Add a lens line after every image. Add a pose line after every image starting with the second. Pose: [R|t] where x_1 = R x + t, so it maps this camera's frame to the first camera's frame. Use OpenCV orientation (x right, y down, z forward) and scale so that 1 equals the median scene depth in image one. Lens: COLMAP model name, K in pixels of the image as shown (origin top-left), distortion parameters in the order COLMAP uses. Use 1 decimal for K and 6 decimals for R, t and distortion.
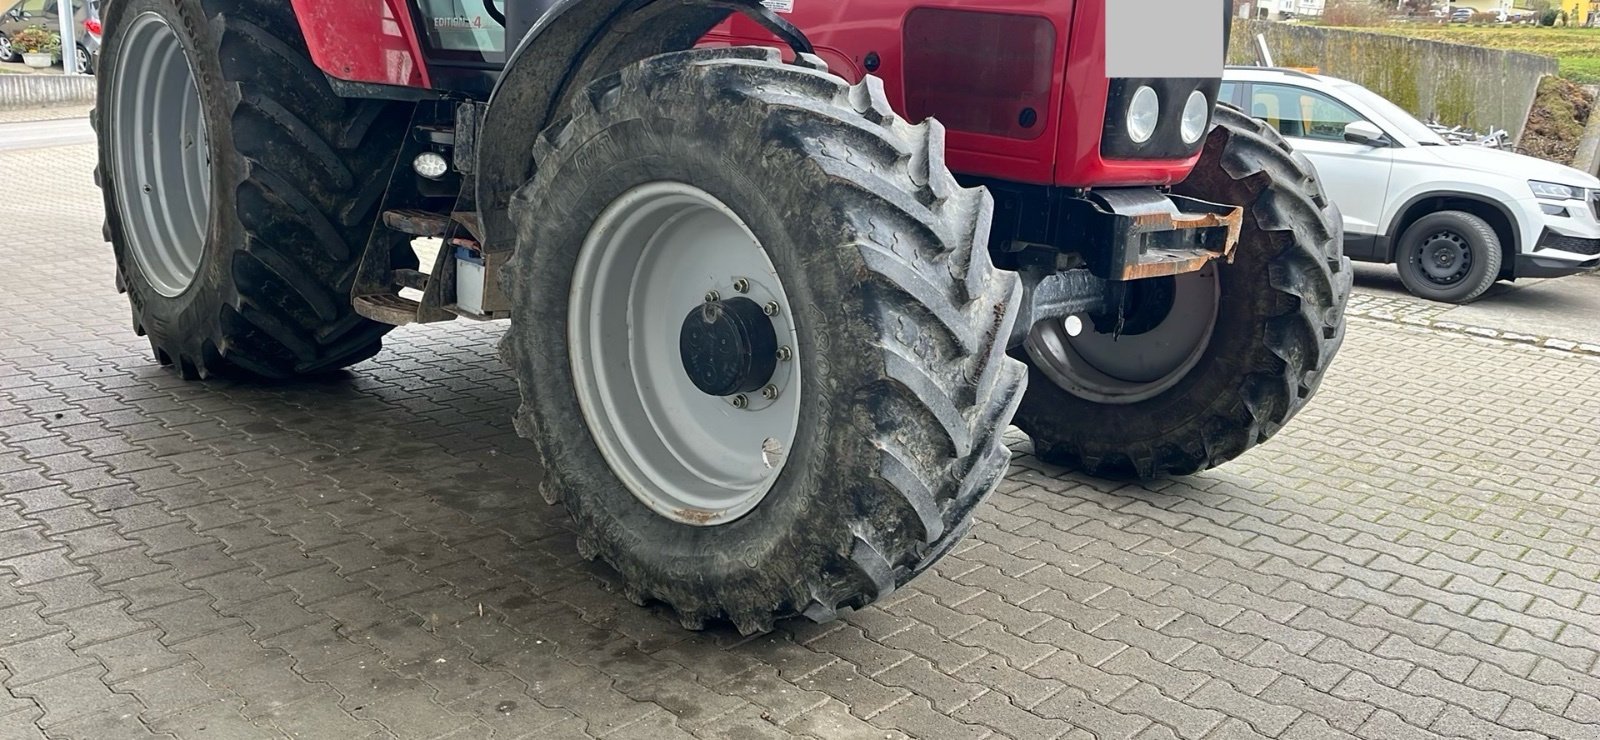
lens RADIAL K [[1168.1, 0, 803.7], [0, 1168.1, 377.6], [0, 0, 1]] dist [0.059515, -0.079775]
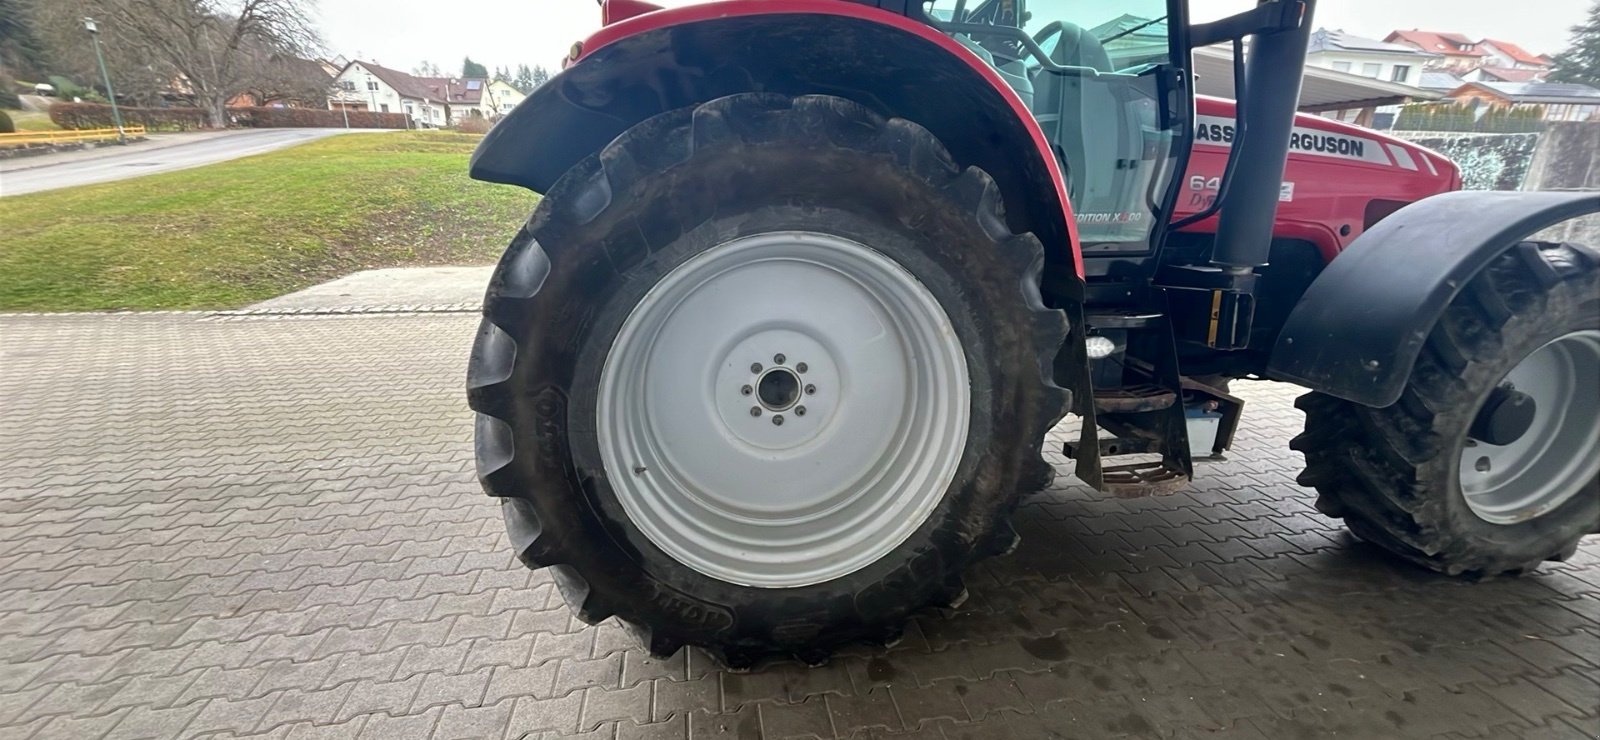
lens RADIAL K [[629.1, 0, 795.9], [0, 629.1, 368.7], [0, 0, 1]] dist [-0.004020, -0.000073]
pose [[0.609629, -0.267810, 0.746077, -1.207953], [0.212783, 0.961944, 0.171429, -0.416113], [-0.763594, 0.054245, 0.643414, 1.071376]]
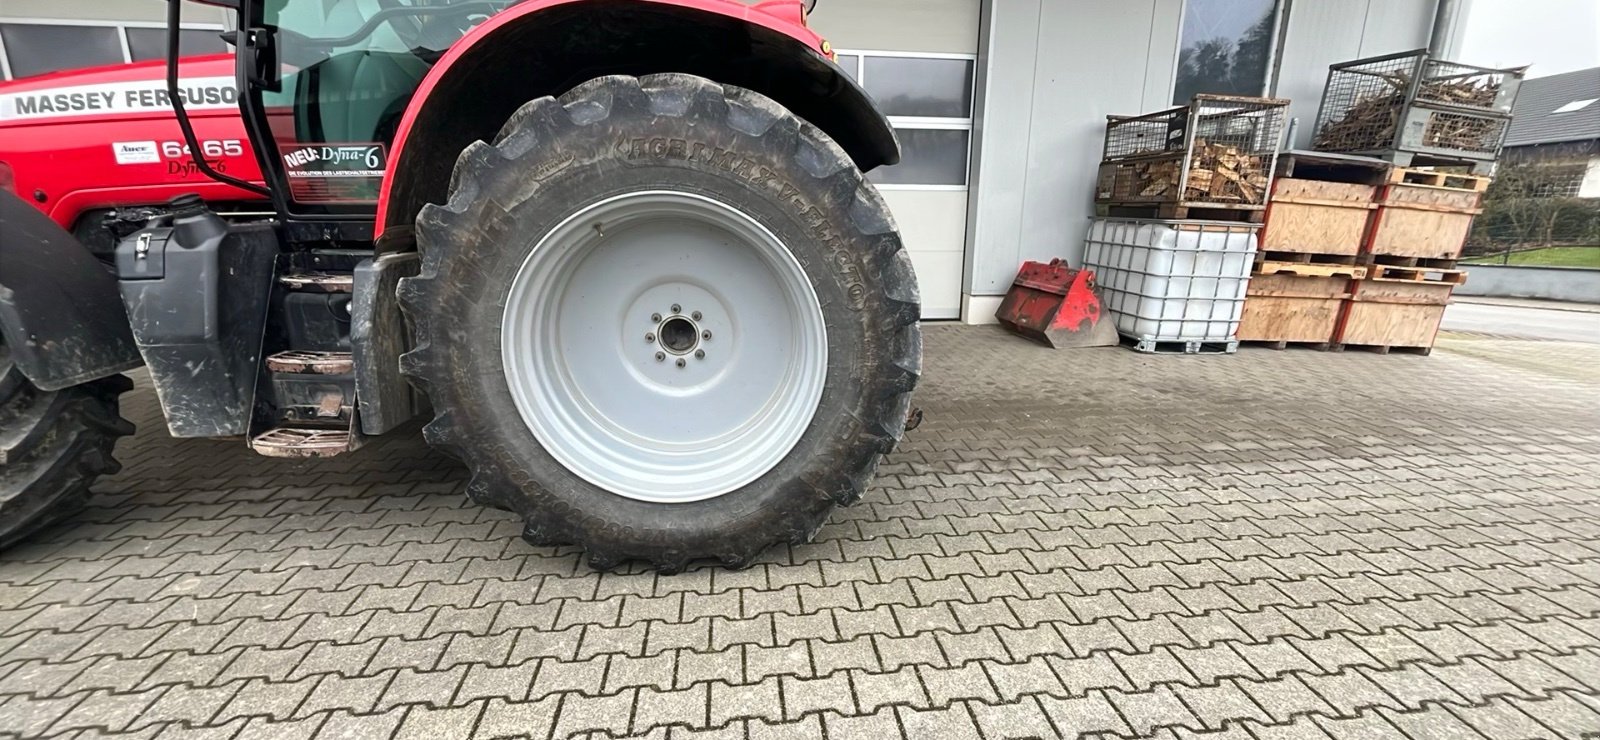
lens RADIAL K [[629.1, 0, 798.1], [0, 629.1, 369.7], [0, 0, 1]] dist [-0.004020, -0.000073]
pose [[-0.653598, 0.138082, -0.744139, 0.212232], [-0.220884, 0.905610, 0.362052, -0.633170], [0.723893, 0.401005, -0.561404, 2.532693]]
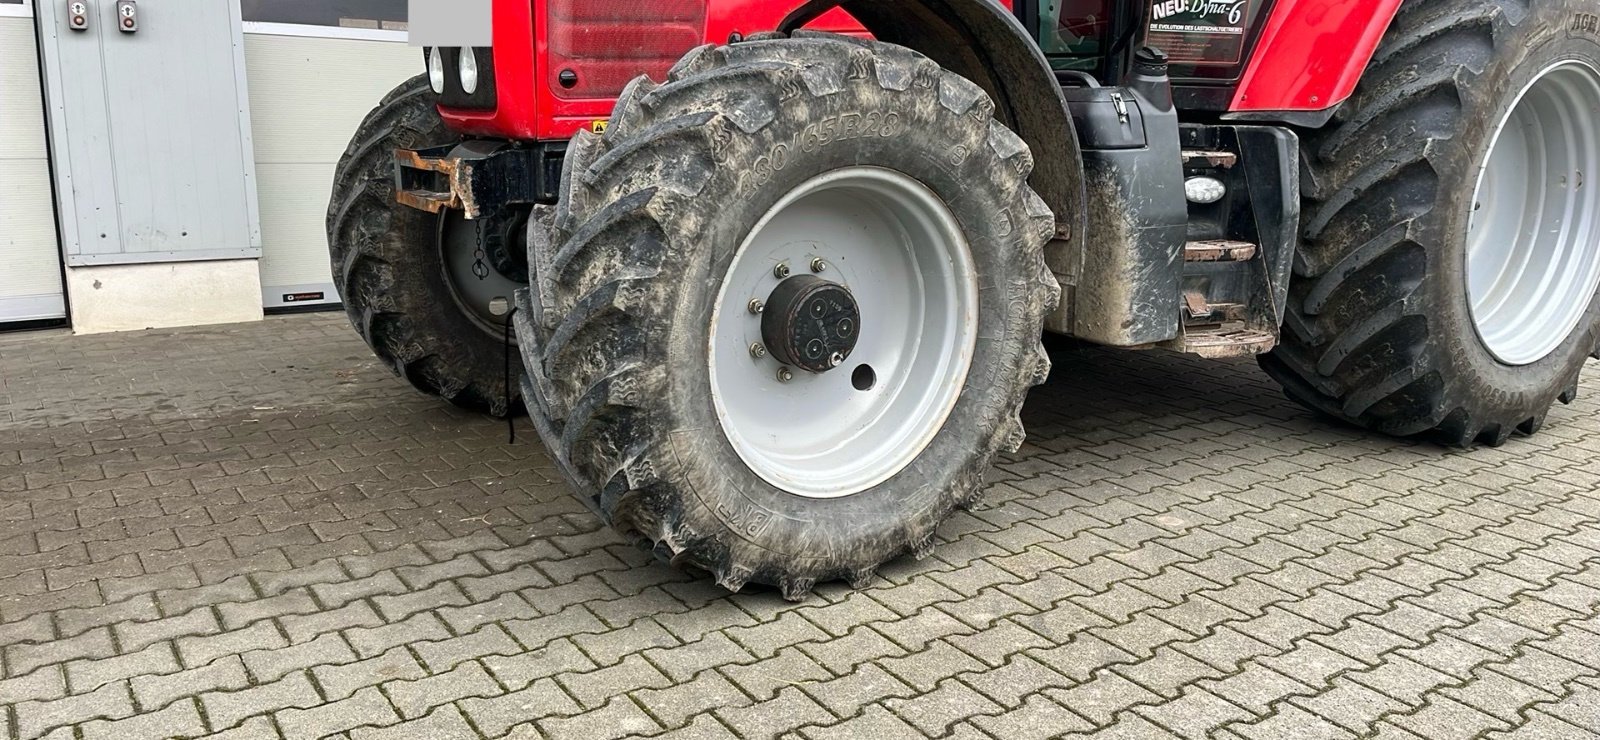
lens RADIAL K [[1168.1, 0, 797.6], [0, 1168.1, 375.9], [0, 0, 1]] dist [0.059515, -0.079775]
pose [[-0.216482, 0.156384, -0.963680, 1.299964], [-0.260742, 0.941971, 0.211435, -0.260582], [0.940824, 0.297044, -0.163144, 1.519220]]
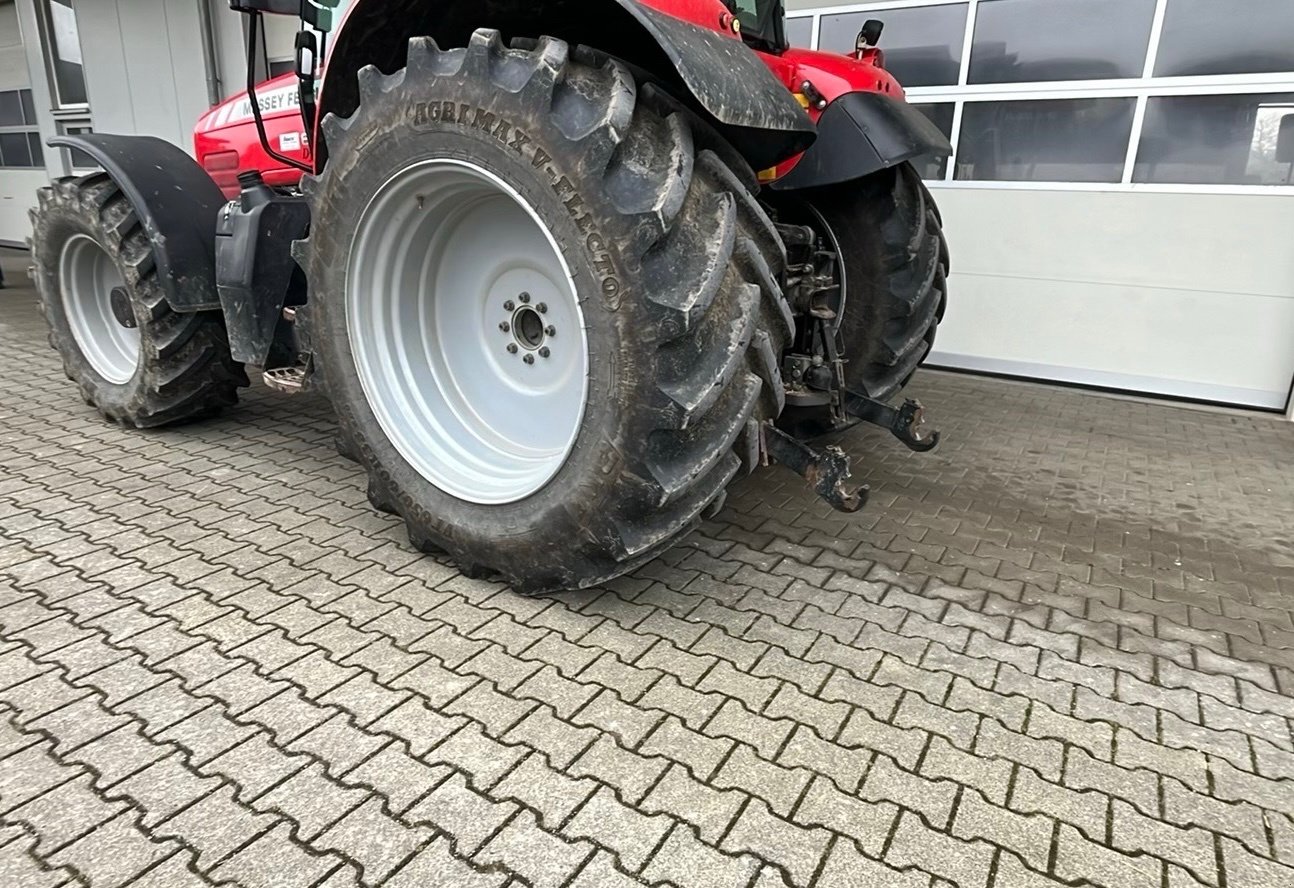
lens RADIAL K [[755.5, 0, 681.6], [0, 755.5, 444.6], [0, 0, 1]] dist [-0.004651, 0.000794]
pose [[-0.973531, -0.019108, -0.227755, -0.252248], [-0.134064, 0.854804, 0.501336, -0.692866], [0.185106, 0.518599, -0.834740, 2.778142]]
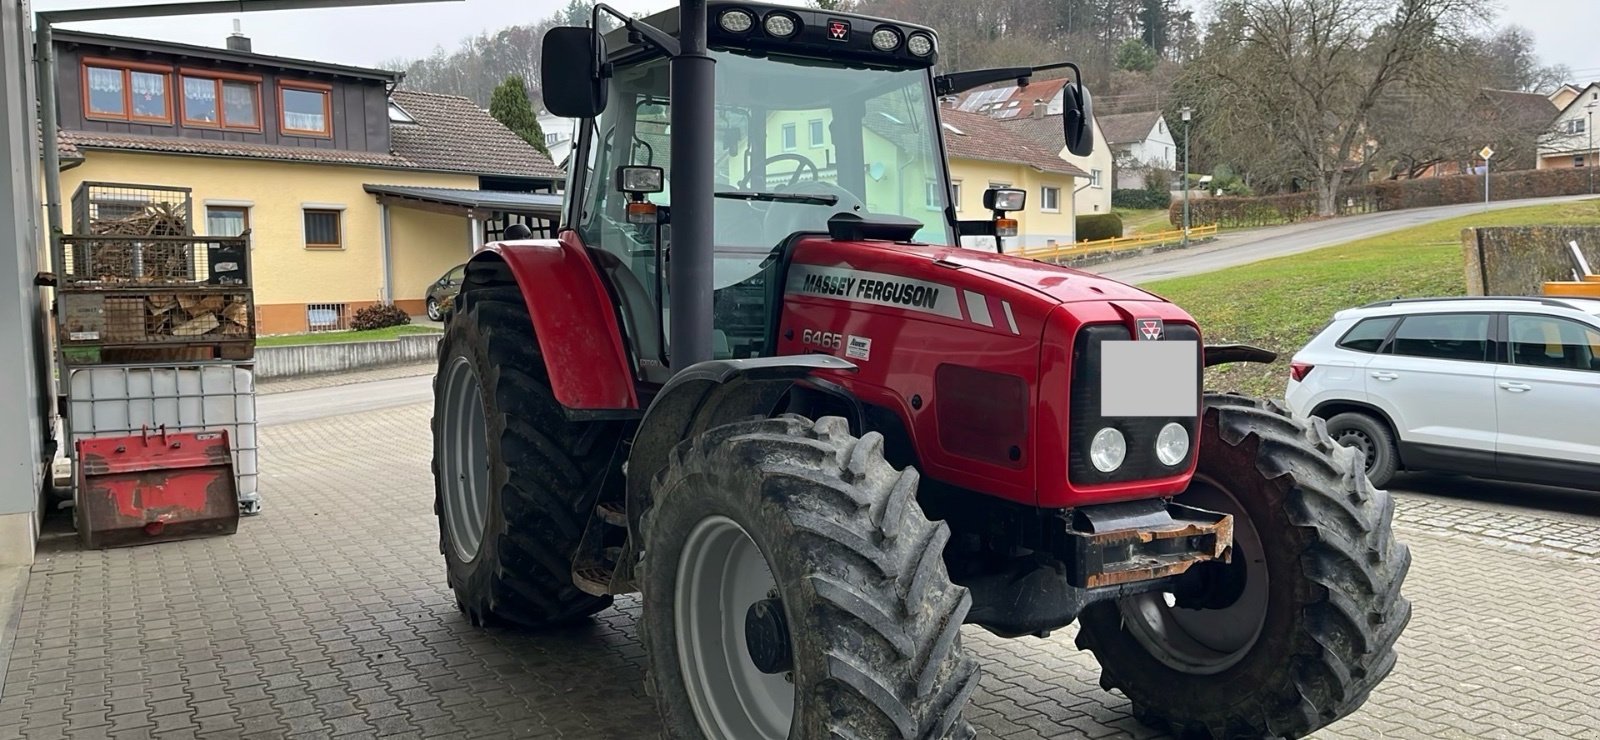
lens RADIAL K [[1167.2, 0, 802.2], [0, 1167.2, 372.2], [0, 0, 1]] dist [0.035336, -0.012999]
pose [[0.956435, -0.038660, -0.289375, 0.319783], [-0.012474, 0.984876, -0.172808, -0.081842], [0.291679, 0.168890, 0.941488, -0.252599]]
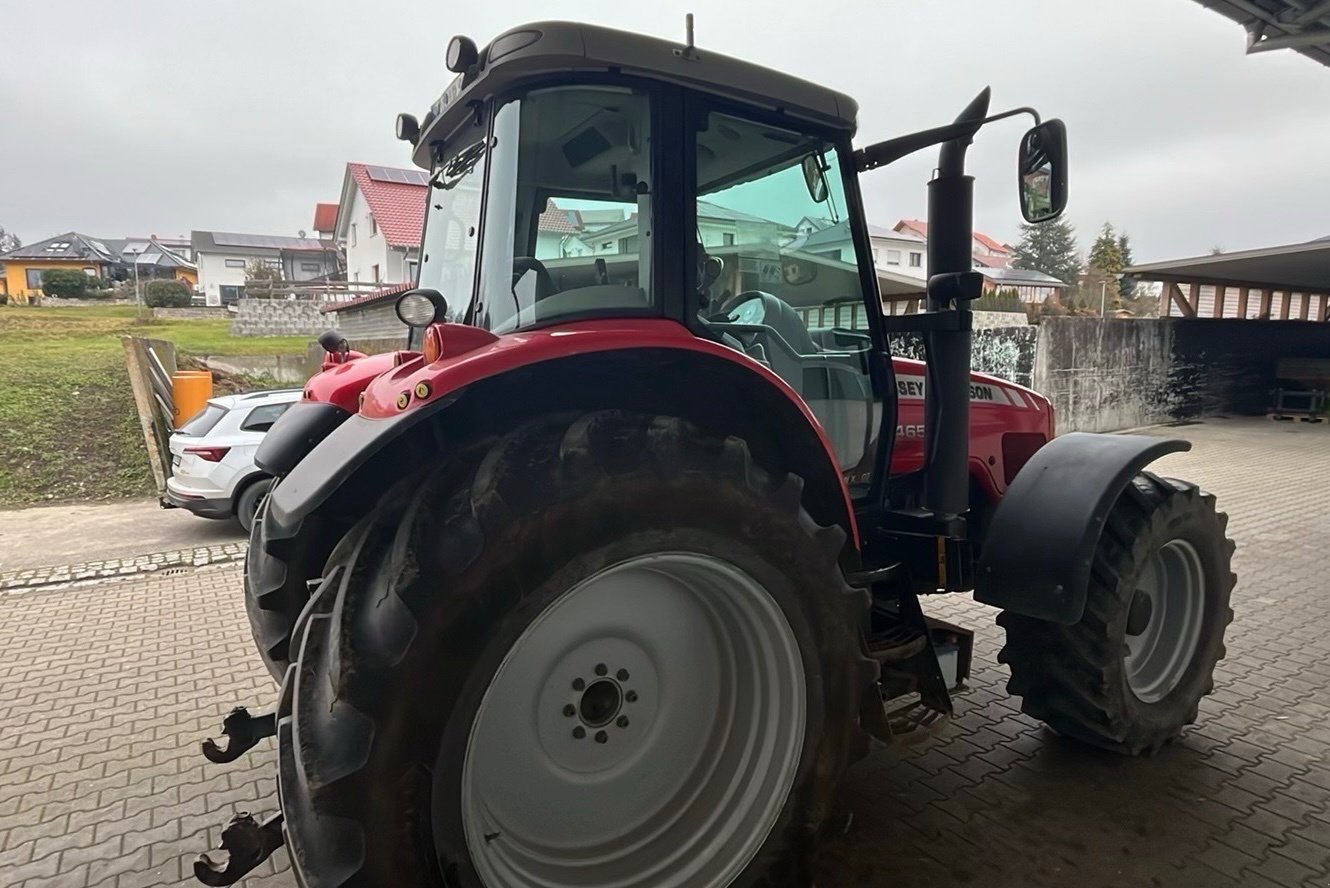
lens RADIAL K [[754.1, 0, 622.7], [0, 754.1, 444.7], [0, 0, 1]] dist [-0.005963, 0.002400]
pose [[0.286114, -0.161803, 0.944436, -1.377299], [0.255443, 0.962850, 0.087572, -0.588431], [-0.923519, 0.216193, 0.316816, 1.210294]]
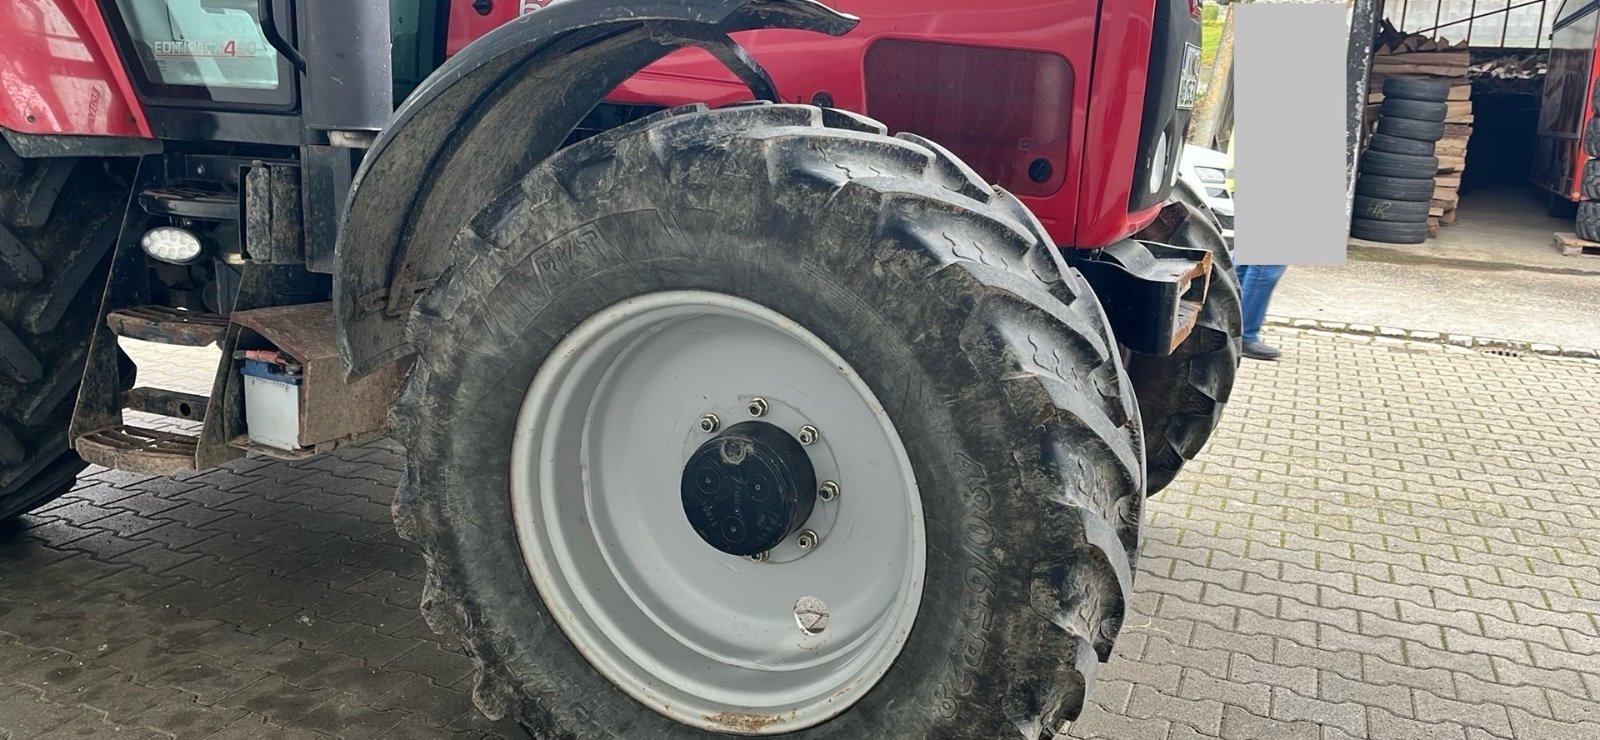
lens RADIAL K [[1168.1, 0, 801.4], [0, 1168.1, 371.9], [0, 0, 1]] dist [0.059515, -0.079775]
pose [[0.943828, -0.097393, 0.315757, -0.241751], [0.094420, 0.995225, 0.024739, -0.107354], [-0.316659, 0.006465, 0.948517, 0.234570]]
